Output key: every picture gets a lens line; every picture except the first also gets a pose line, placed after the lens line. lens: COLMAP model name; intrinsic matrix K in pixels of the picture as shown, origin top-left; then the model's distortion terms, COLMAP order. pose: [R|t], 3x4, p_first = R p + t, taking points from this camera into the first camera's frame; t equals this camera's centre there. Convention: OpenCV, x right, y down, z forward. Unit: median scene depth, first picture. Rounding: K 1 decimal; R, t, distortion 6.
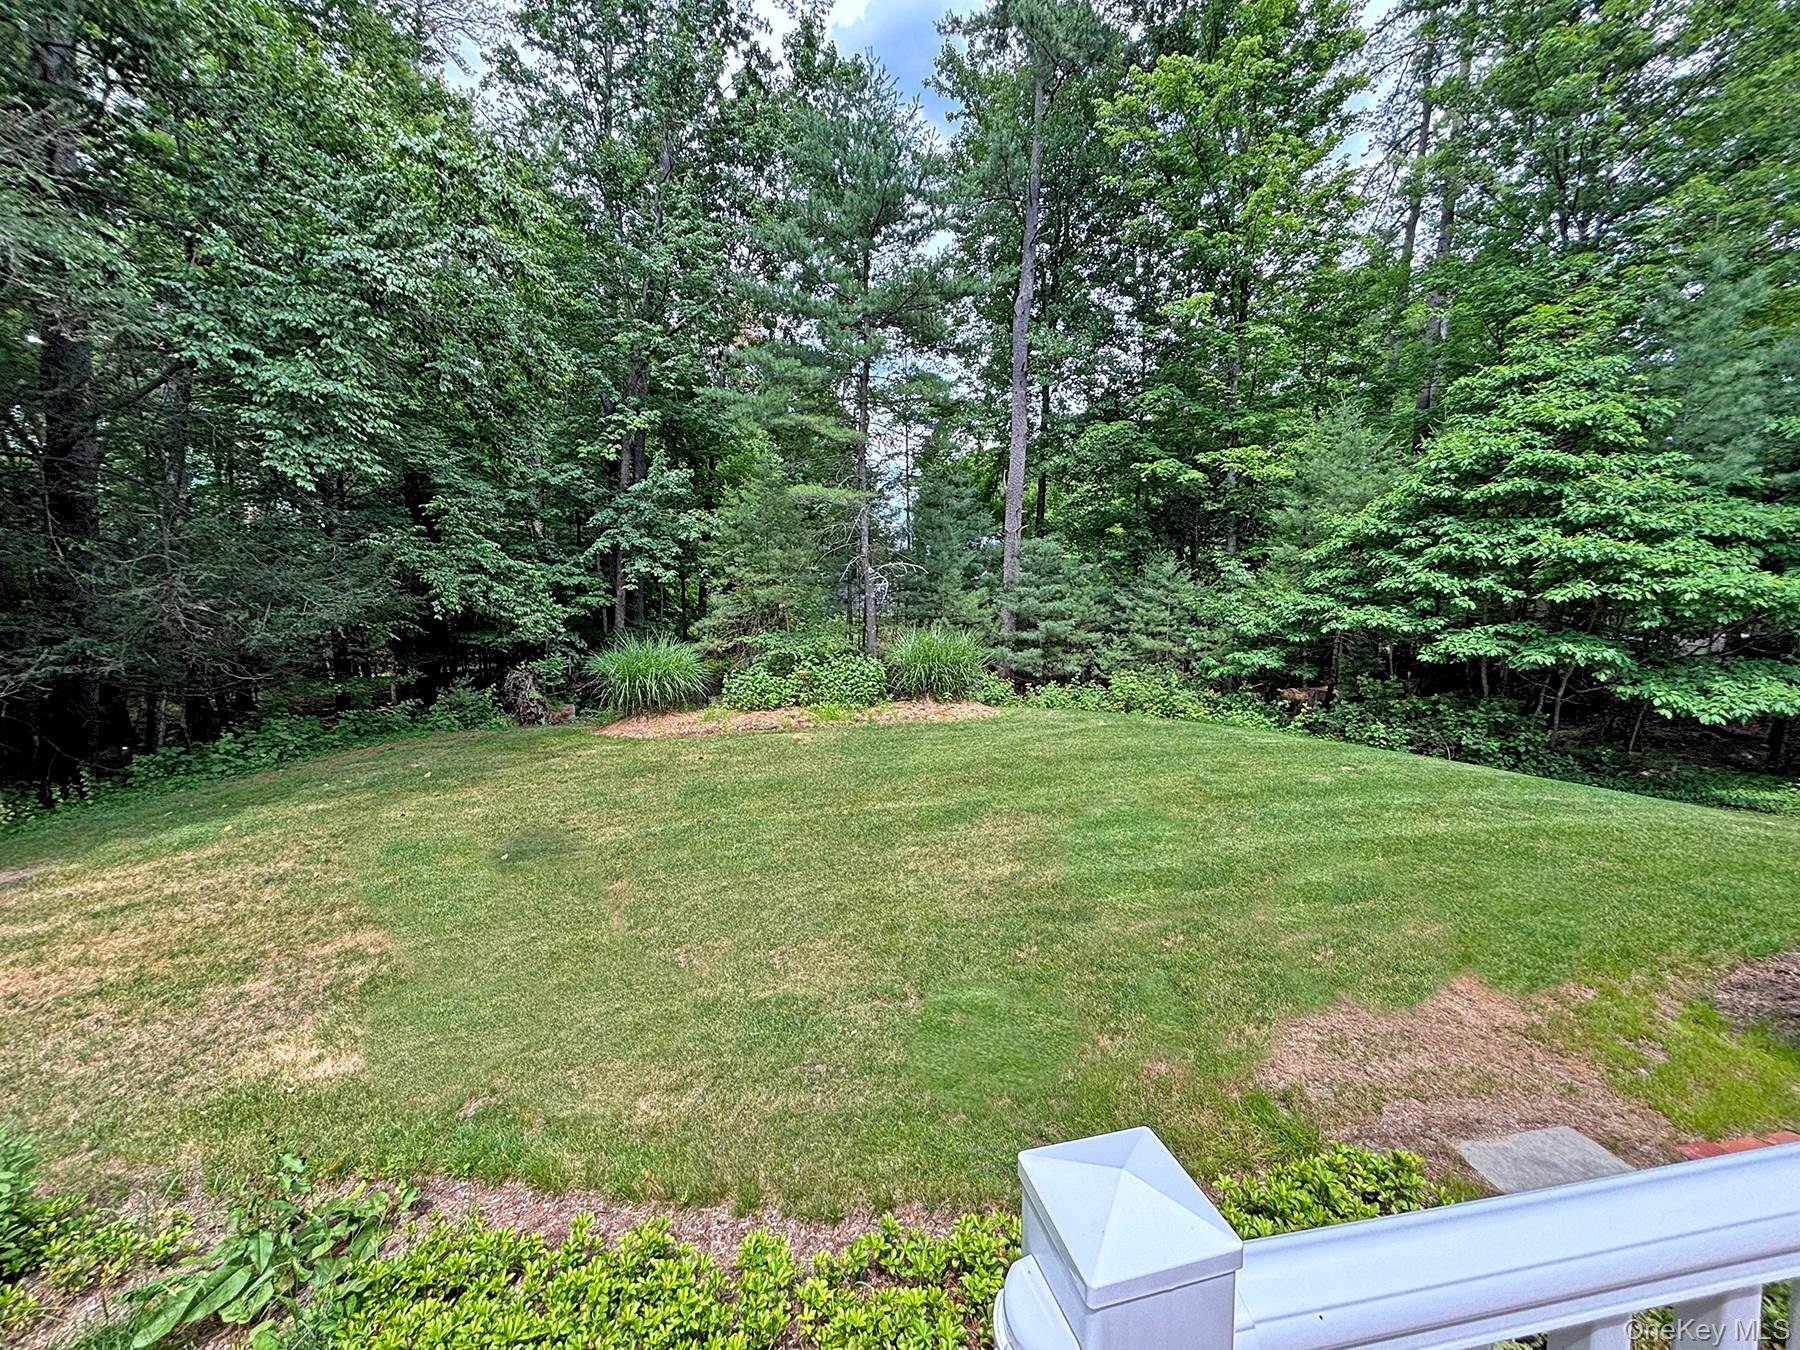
lens RADIAL K [[734.5, 0, 900.8], [0, 734.5, 675.2], [0, 0, 1]] dist [0.003800, 0.000504]
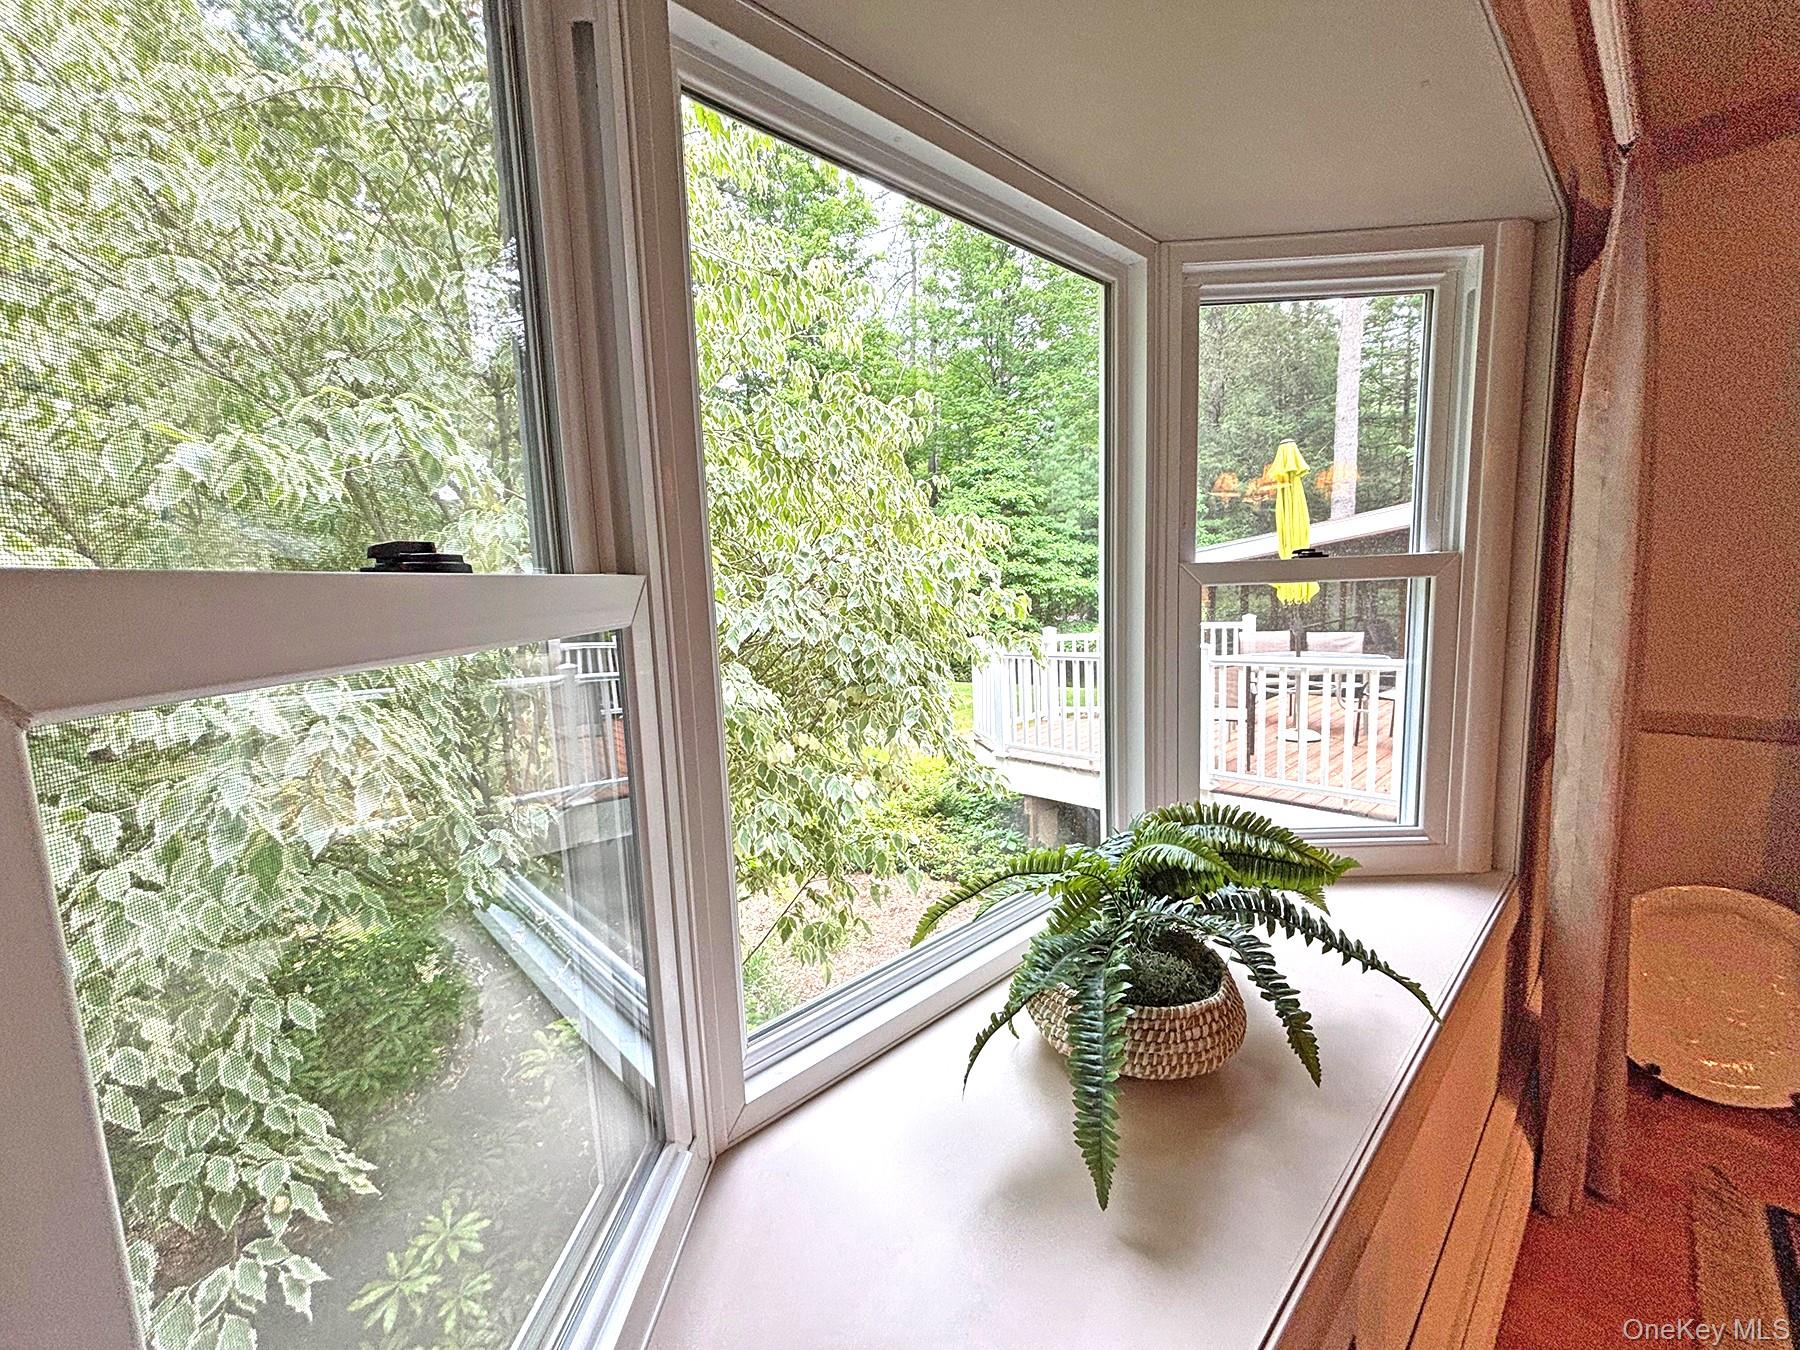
lens RADIAL K [[734.5, 0, 896.2], [0, 734.5, 677.5], [0, 0, 1]] dist [0.003800, 0.000504]
pose [[0.842478, -0.088193, 0.531464, -0.370077], [0.089118, 0.995733, 0.023965, 0.039207], [-0.531309, 0.027173, 0.846742, -0.432630]]
